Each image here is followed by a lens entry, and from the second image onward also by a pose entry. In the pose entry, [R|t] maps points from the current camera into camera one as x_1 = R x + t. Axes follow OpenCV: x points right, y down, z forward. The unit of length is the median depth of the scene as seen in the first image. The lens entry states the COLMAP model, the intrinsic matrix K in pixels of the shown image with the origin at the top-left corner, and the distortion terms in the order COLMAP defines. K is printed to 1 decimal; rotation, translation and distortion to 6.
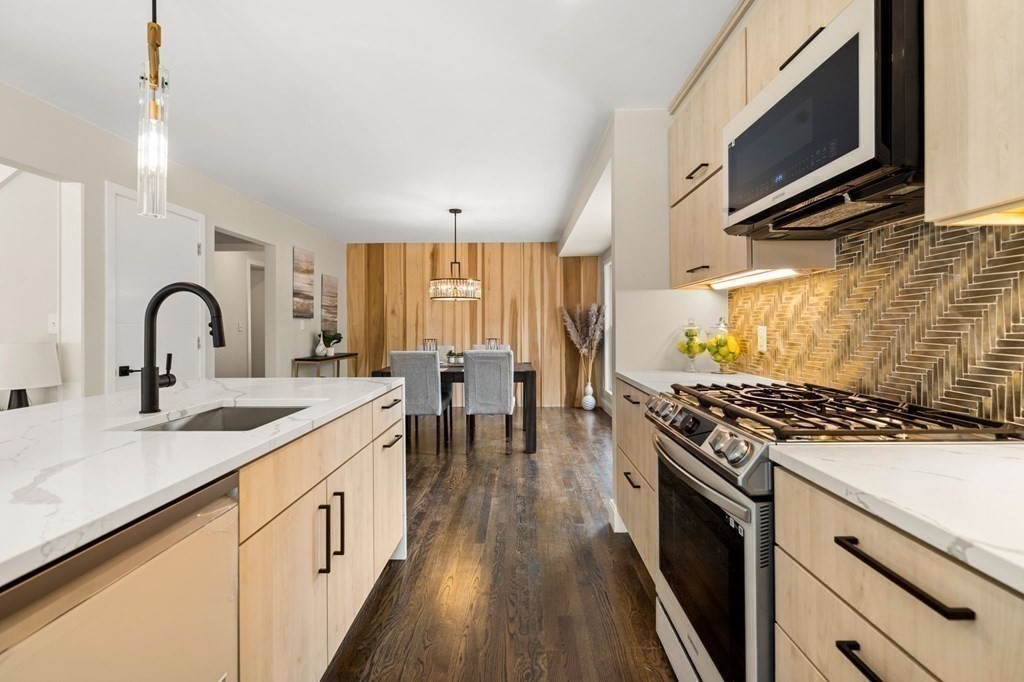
lens RADIAL K [[470.5, 0, 513.5], [0, 470.5, 326.9], [0, 0, 1]] dist [-0.000231, -0.000078]
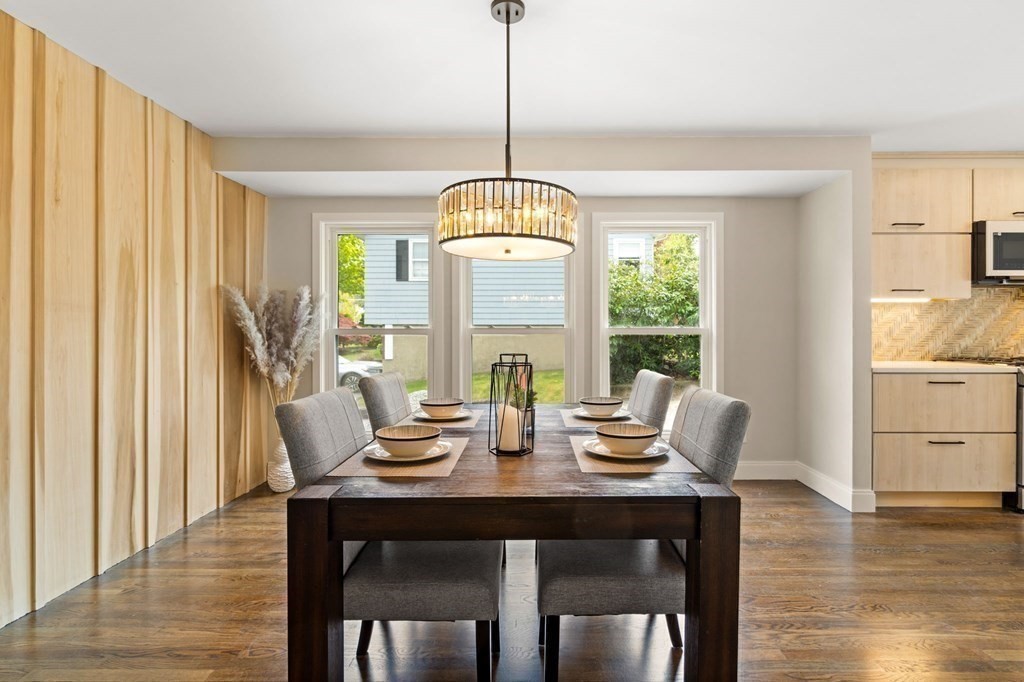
lens RADIAL K [[477.4, 0, 522.7], [0, 477.4, 334.2], [0, 0, 1]] dist [-0.001096, -0.000710]
pose [[-0.003938, 0.000113, 0.999992, -0.355568], [0.001253, 0.999999, -0.000108, 0.004622], [-0.999991, 0.001253, -0.003938, 0.714092]]
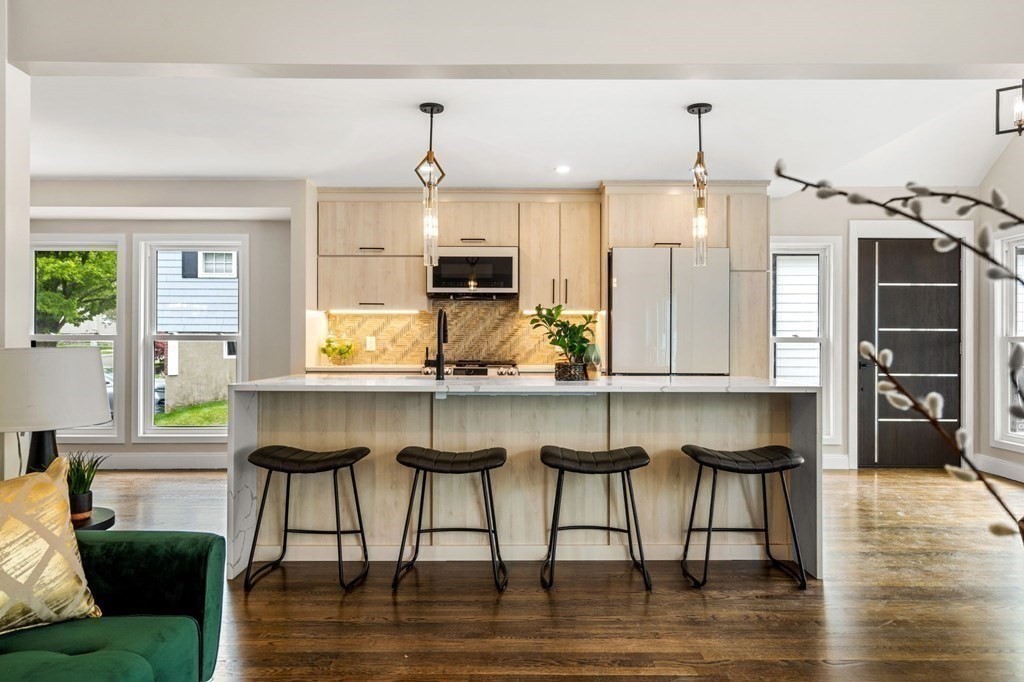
lens RADIAL K [[692.7, 0, 512.0], [0, 692.7, 341.0], [0, 0, 1]] dist [0.008124, 0.000908]
pose [[-0.017912, 0.008047, 0.999807, -0.713737], [-0.000841, 0.999967, -0.008063, 0.012225], [-0.999839, -0.000985, -0.017904, 0.167298]]
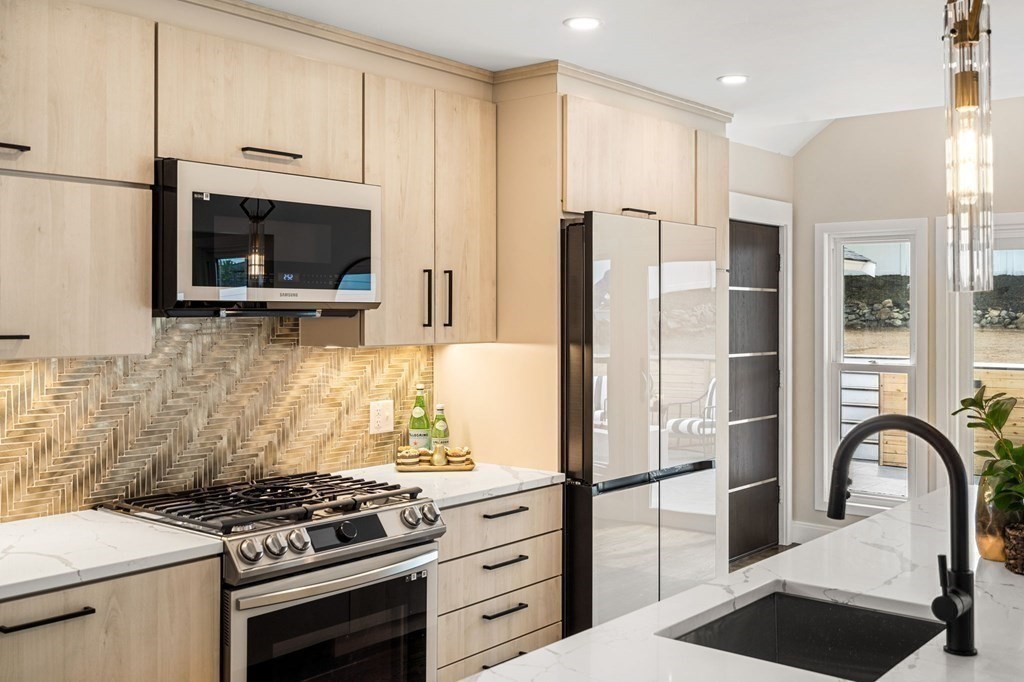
lens RADIAL K [[1055.9, 0, 512.0], [0, 1055.9, 341.0], [0, 0, 1]] dist [-0.008654, -0.006204]
pose [[-0.785544, -0.014862, 0.618628, -0.242555], [0.001112, 0.999676, 0.025428, -0.047031], [-0.618805, 0.020663, -0.785273, 0.496082]]
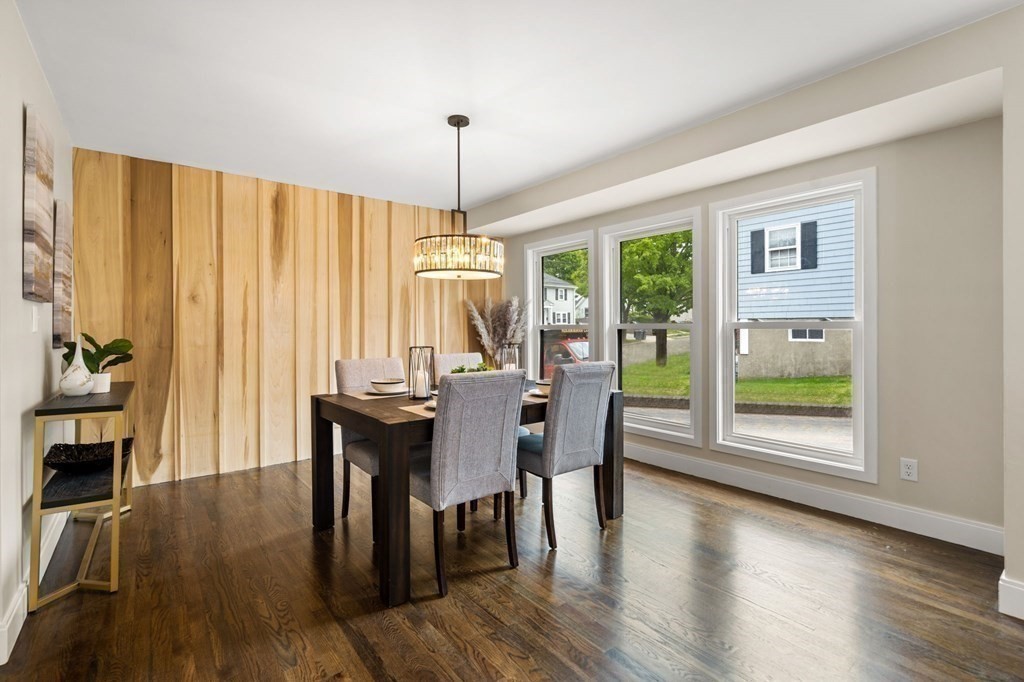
lens RADIAL K [[463.5, 0, 508.8], [0, 463.5, 328.6], [0, 0, 1]] dist [-0.001914, -0.000050]
pose [[0.782041, -0.001074, 0.623226, -0.305838], [0.002426, 0.999996, -0.001322, 0.004364], [-0.623222, 0.002546, 0.782041, 0.376704]]
